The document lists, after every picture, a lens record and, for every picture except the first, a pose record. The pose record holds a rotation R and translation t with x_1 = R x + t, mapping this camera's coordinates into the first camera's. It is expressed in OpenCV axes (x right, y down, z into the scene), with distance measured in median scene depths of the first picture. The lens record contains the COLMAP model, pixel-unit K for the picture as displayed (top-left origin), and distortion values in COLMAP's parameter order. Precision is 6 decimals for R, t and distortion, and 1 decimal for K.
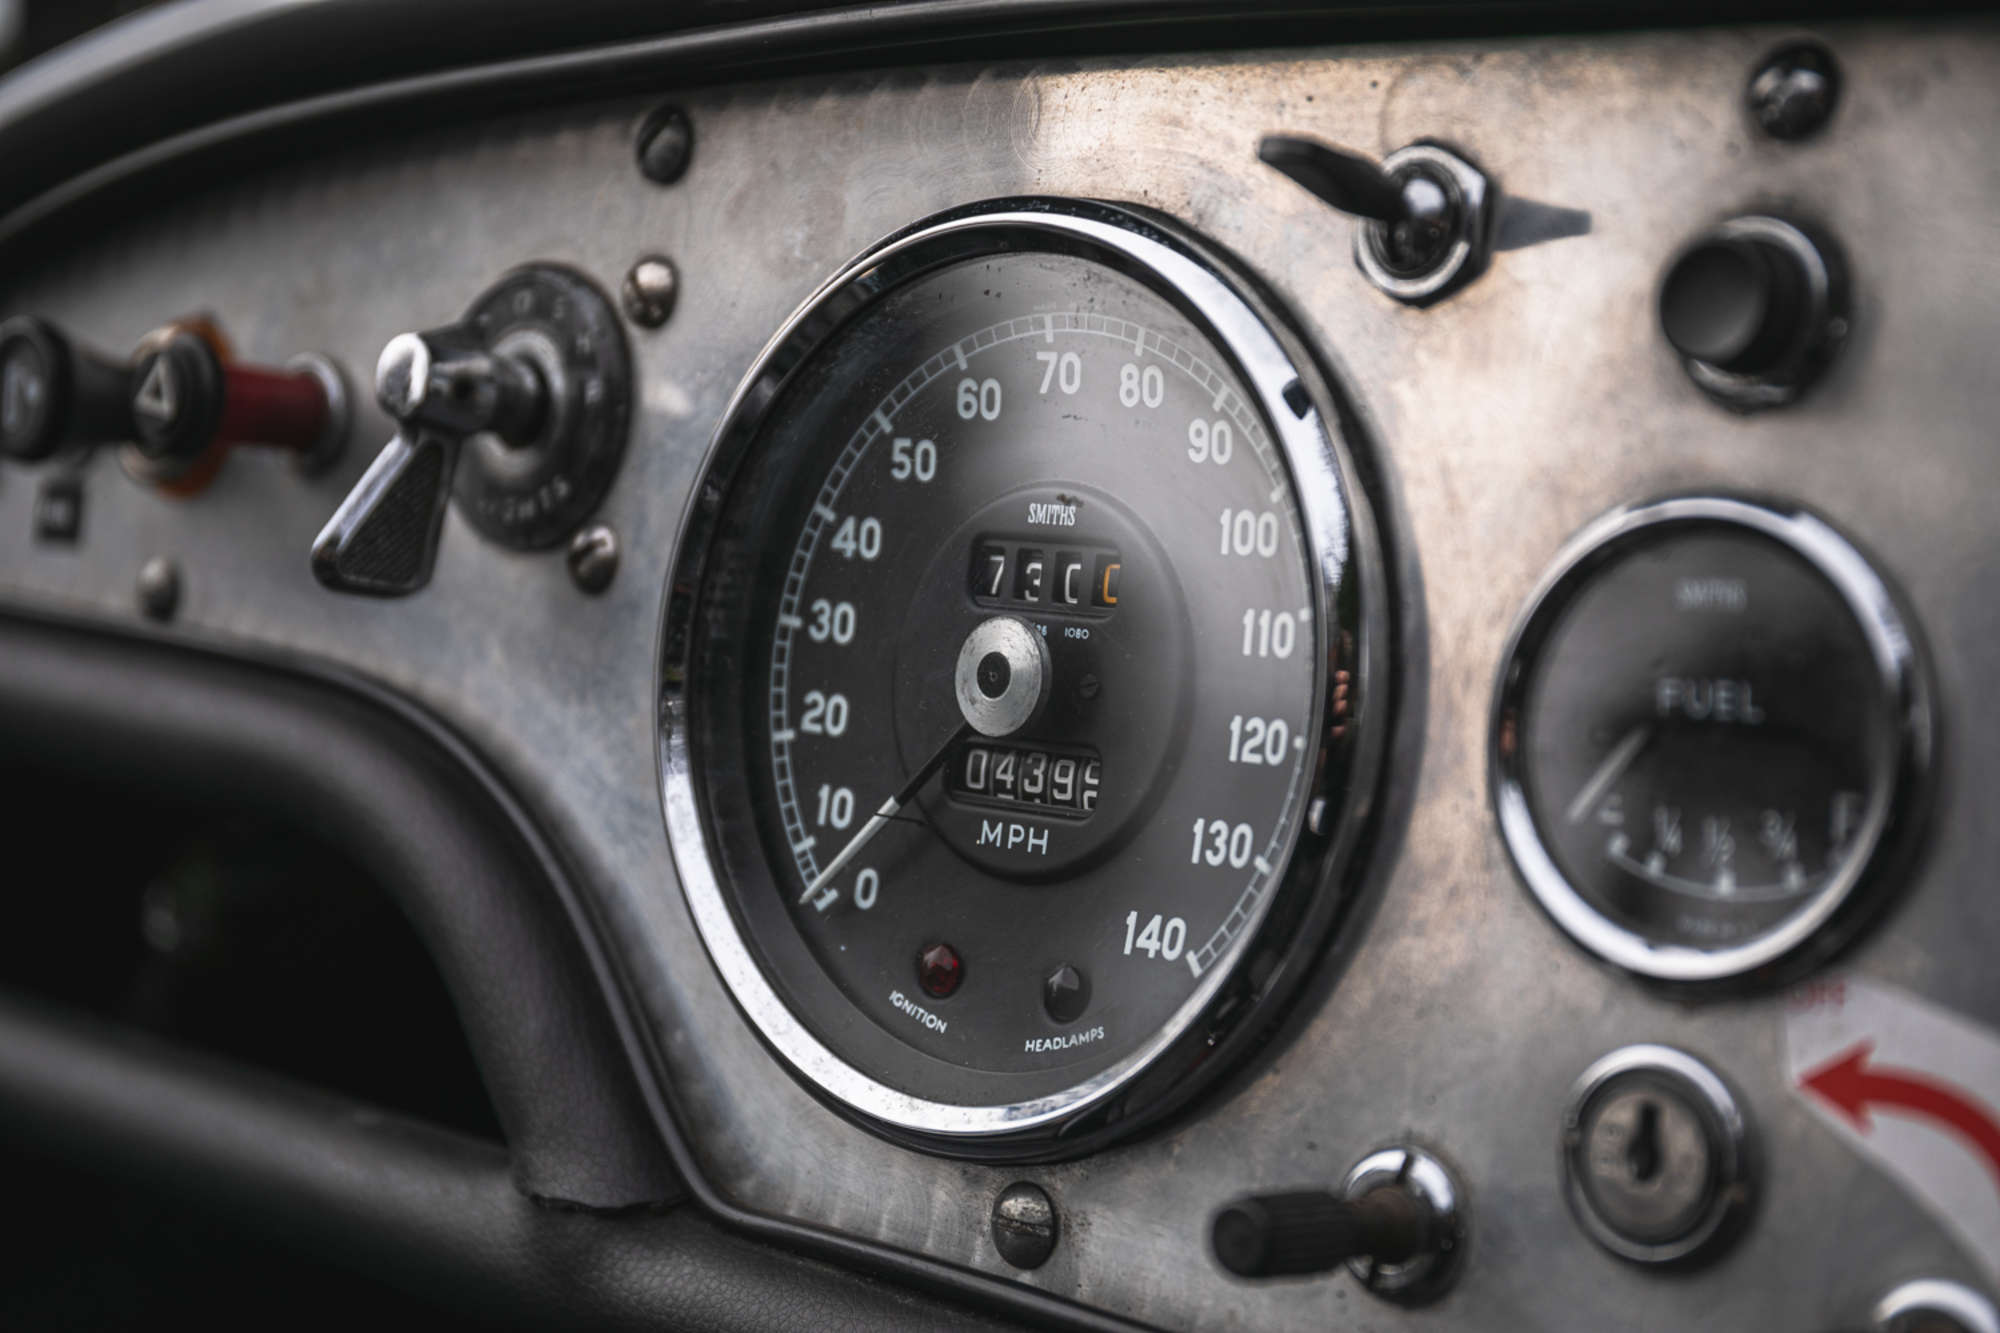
lens RADIAL K [[3962.6, 0, 997.2], [0, 3962.6, 744.9], [0, 0, 1]] dist [0.094241, 0.228967]
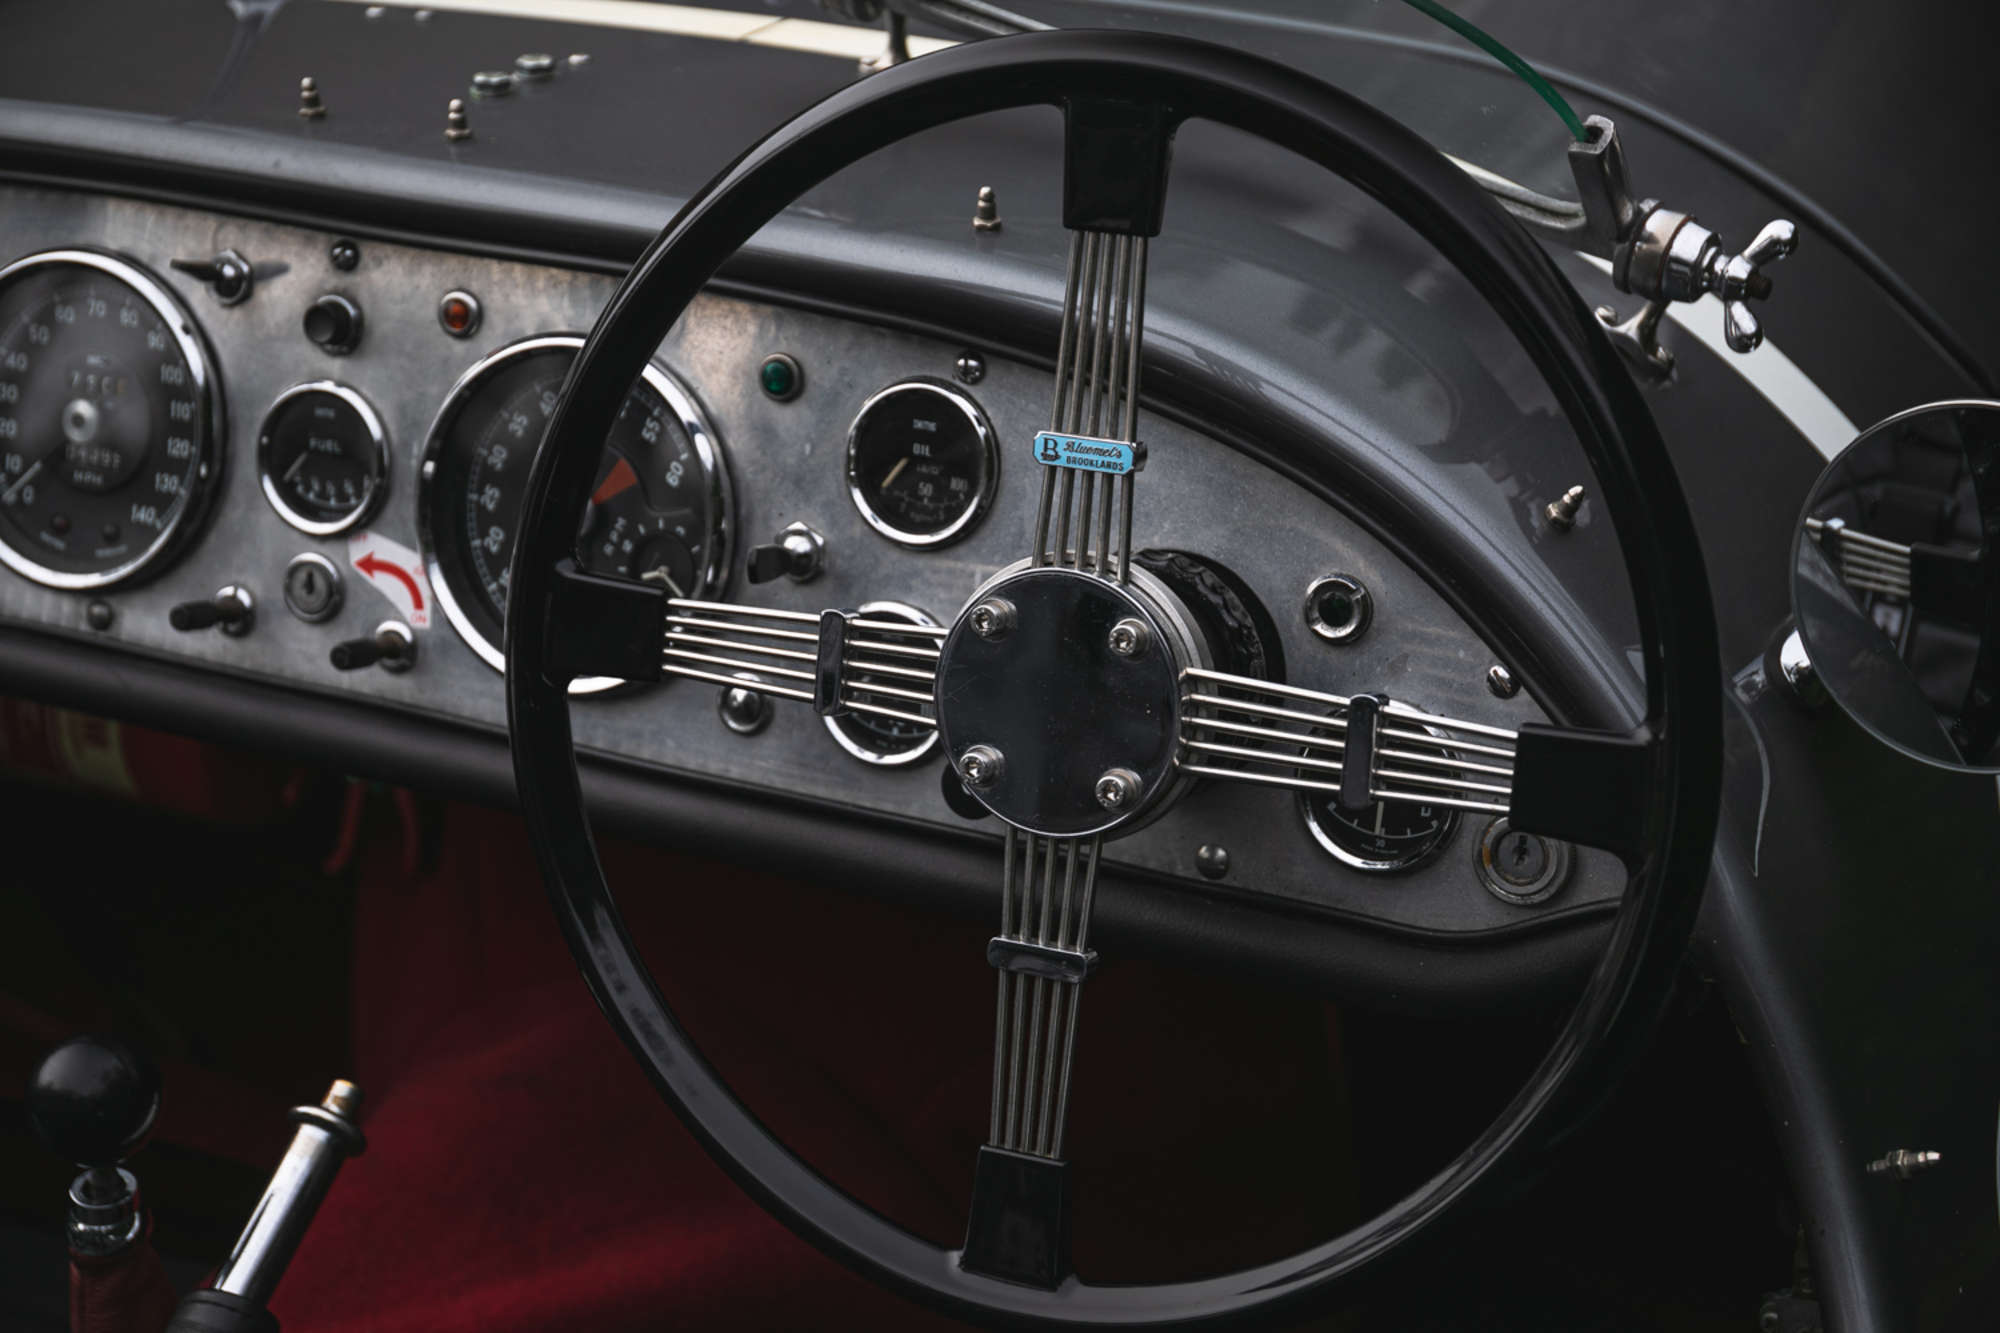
lens RADIAL K [[3945.8, 0, 1000.0], [0, 3945.8, 666.5], [0, 0, 1]] dist [0.047443, 0.512168]
pose [[0.958368, -0.046970, 0.281645, -0.201188], [0.005509, 0.989235, 0.146231, -0.291595], [-0.285482, -0.138592, 0.948310, -2.152276]]
